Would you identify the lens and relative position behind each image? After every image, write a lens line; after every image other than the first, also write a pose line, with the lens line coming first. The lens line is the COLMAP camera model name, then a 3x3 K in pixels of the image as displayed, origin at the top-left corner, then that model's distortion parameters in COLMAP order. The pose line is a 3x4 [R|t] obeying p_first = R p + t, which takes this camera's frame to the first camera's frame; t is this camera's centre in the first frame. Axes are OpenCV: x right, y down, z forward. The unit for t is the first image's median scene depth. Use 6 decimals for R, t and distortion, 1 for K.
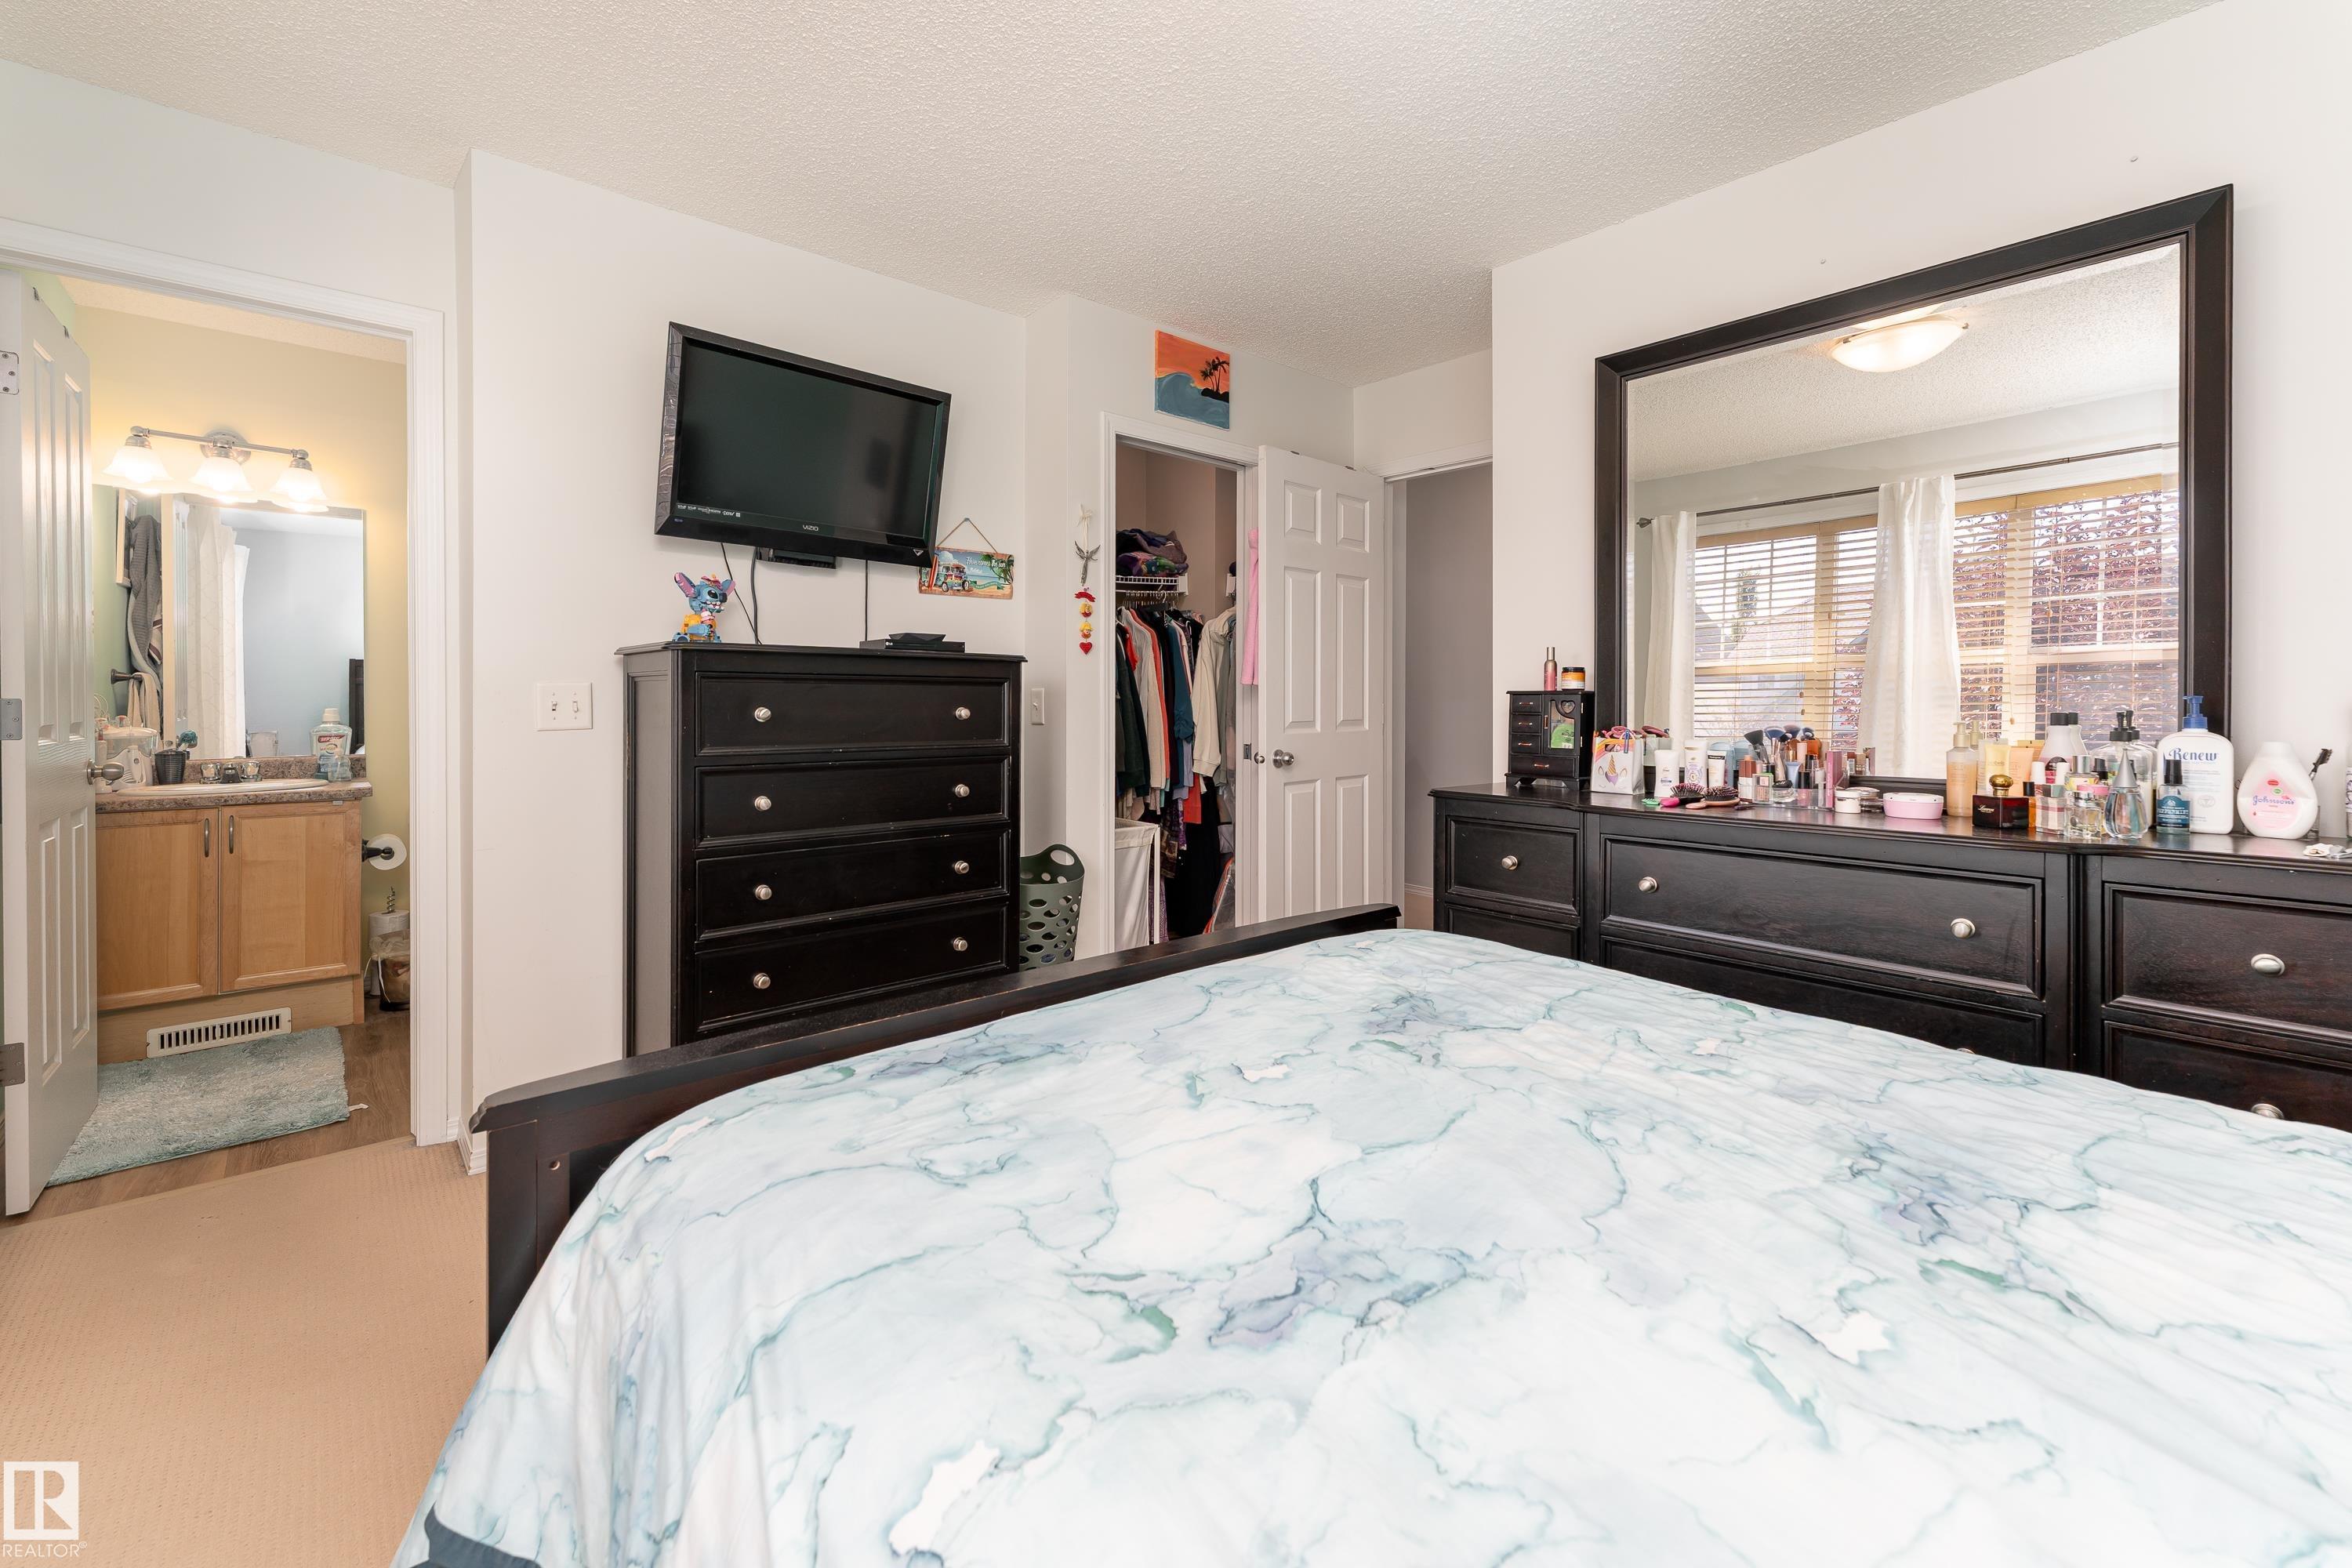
lens RADIAL K [[933.7, 0, 1177.5], [0, 933.7, 701.1], [0, 0, 1]] dist [0.000196, 0.000363]
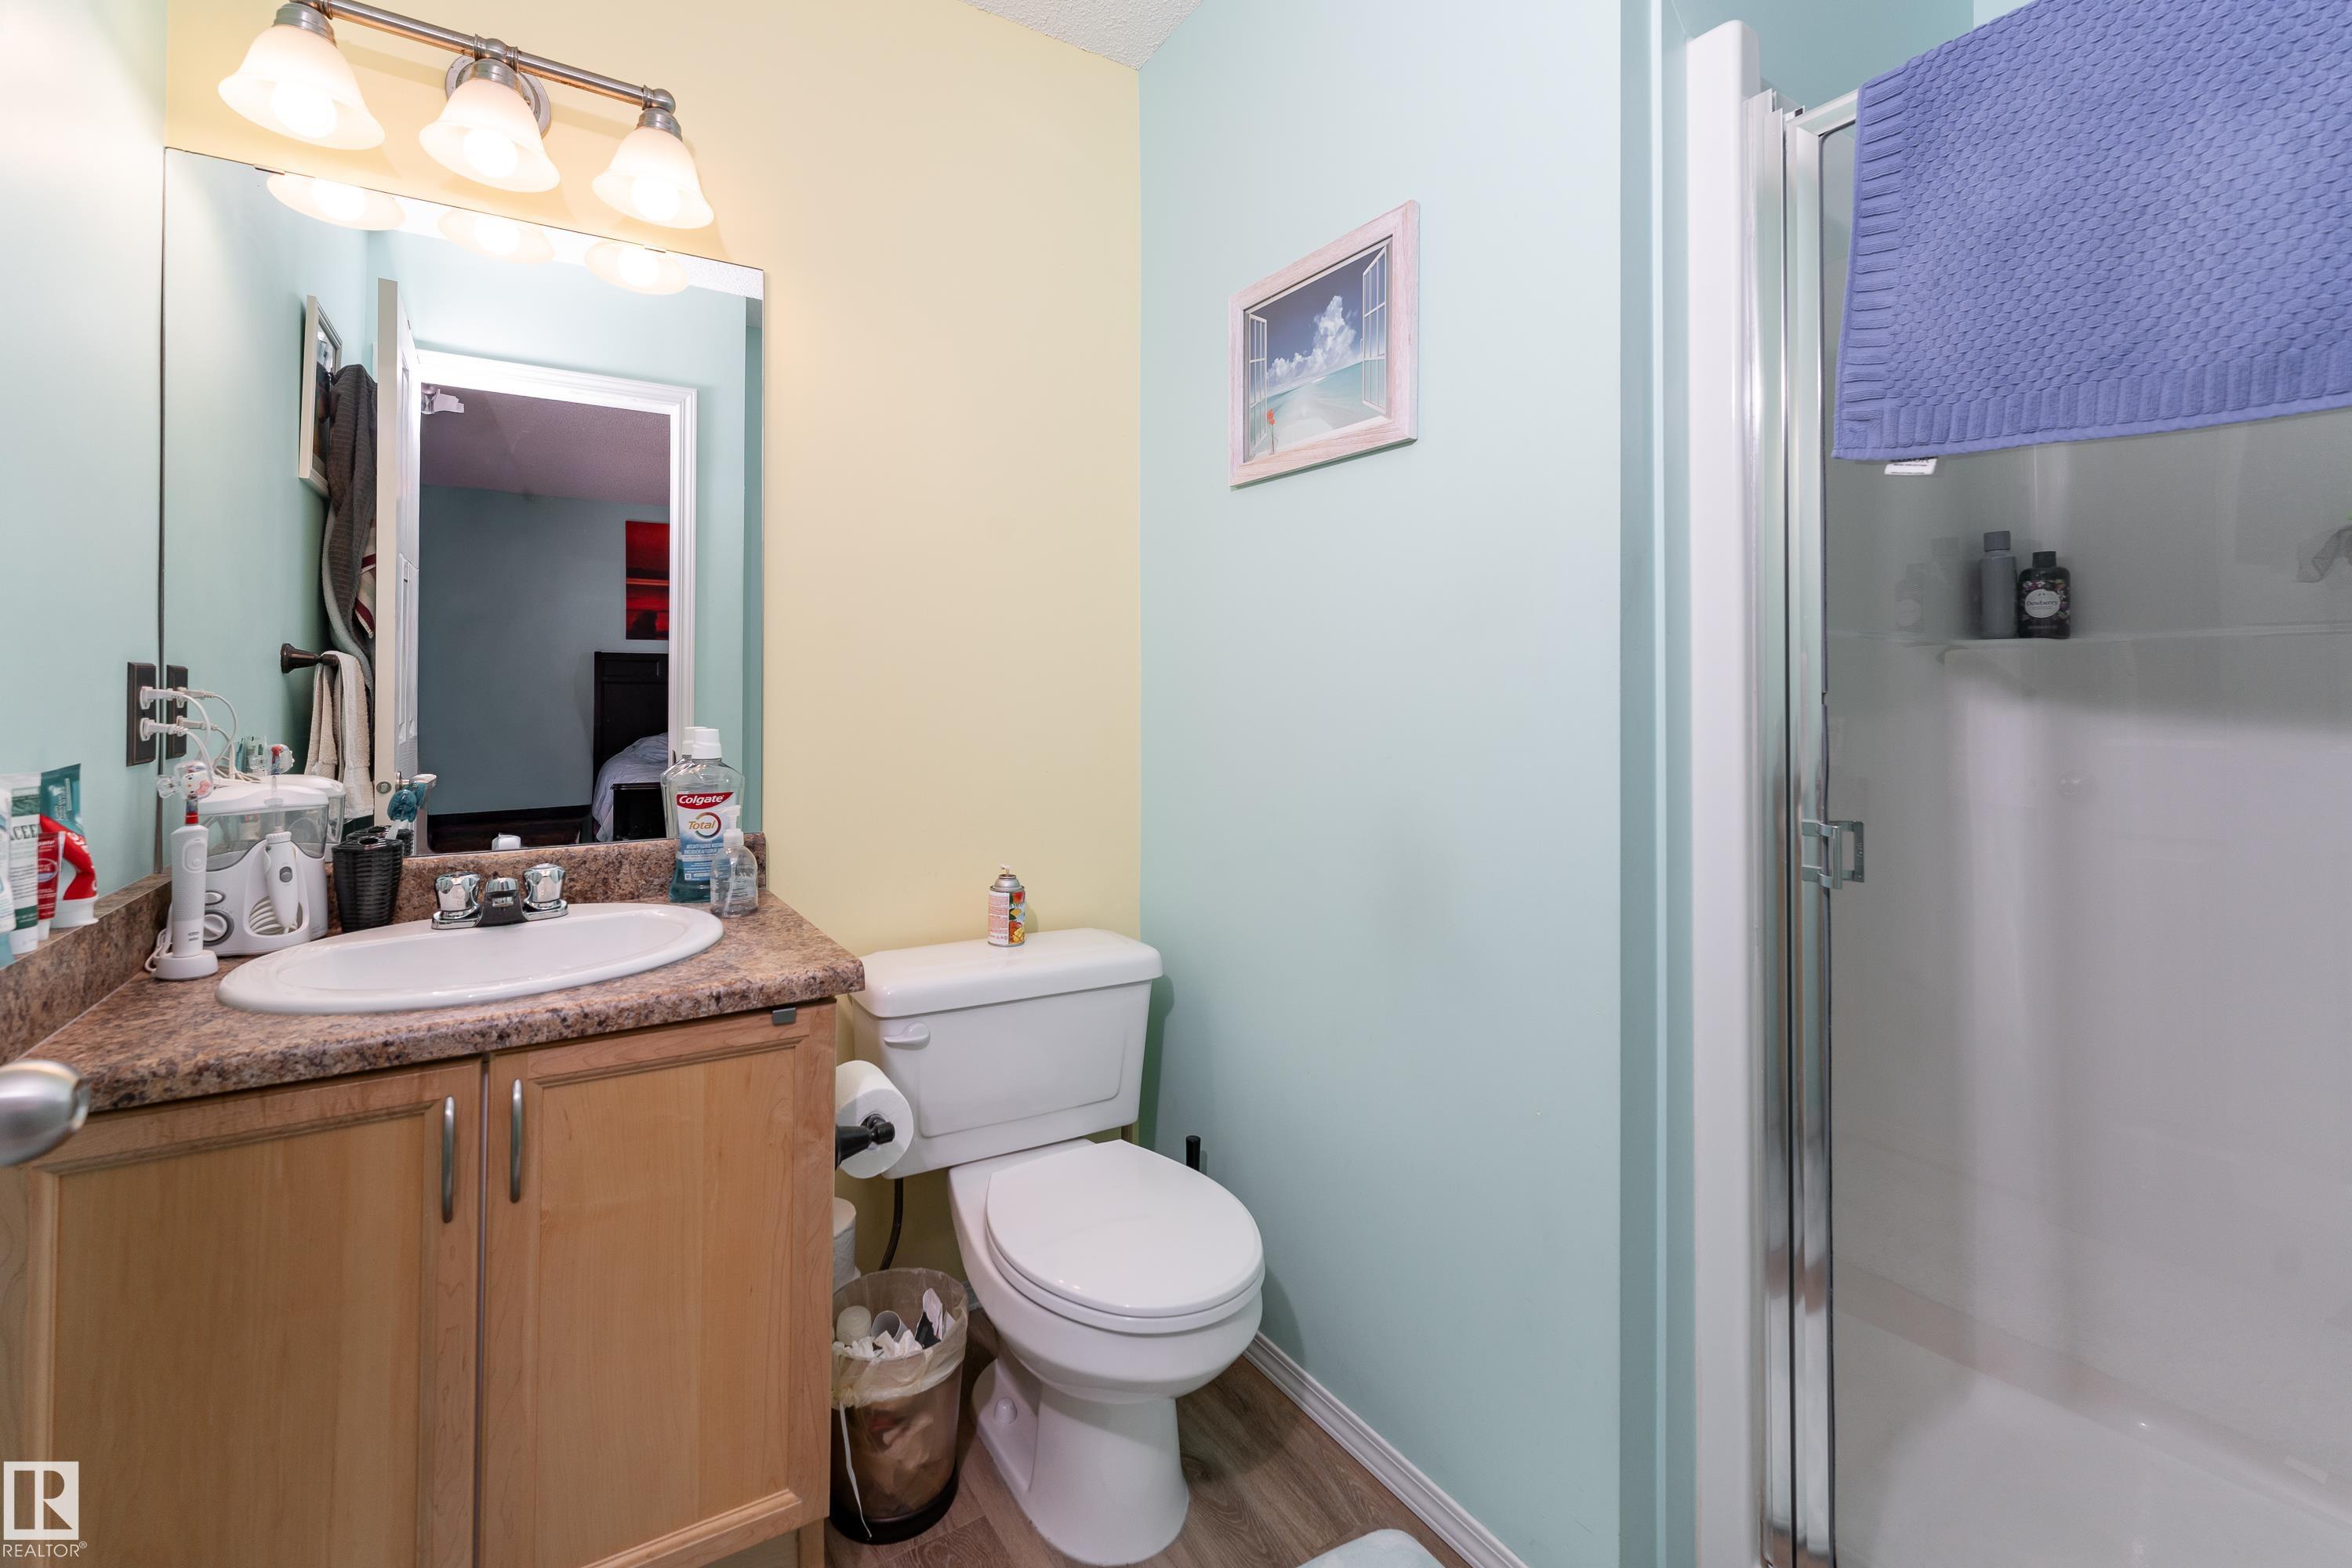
lens RADIAL K [[958.7, 0, 1179.2], [0, 958.7, 678.2], [0, 0, 1]] dist [0.002446, 0.000203]
pose [[0.988291, -0.004839, -0.152506, -0.694155], [0.002087, 0.999832, -0.018194, -0.006191], [0.152568, 0.017663, 0.988135, 0.665478]]
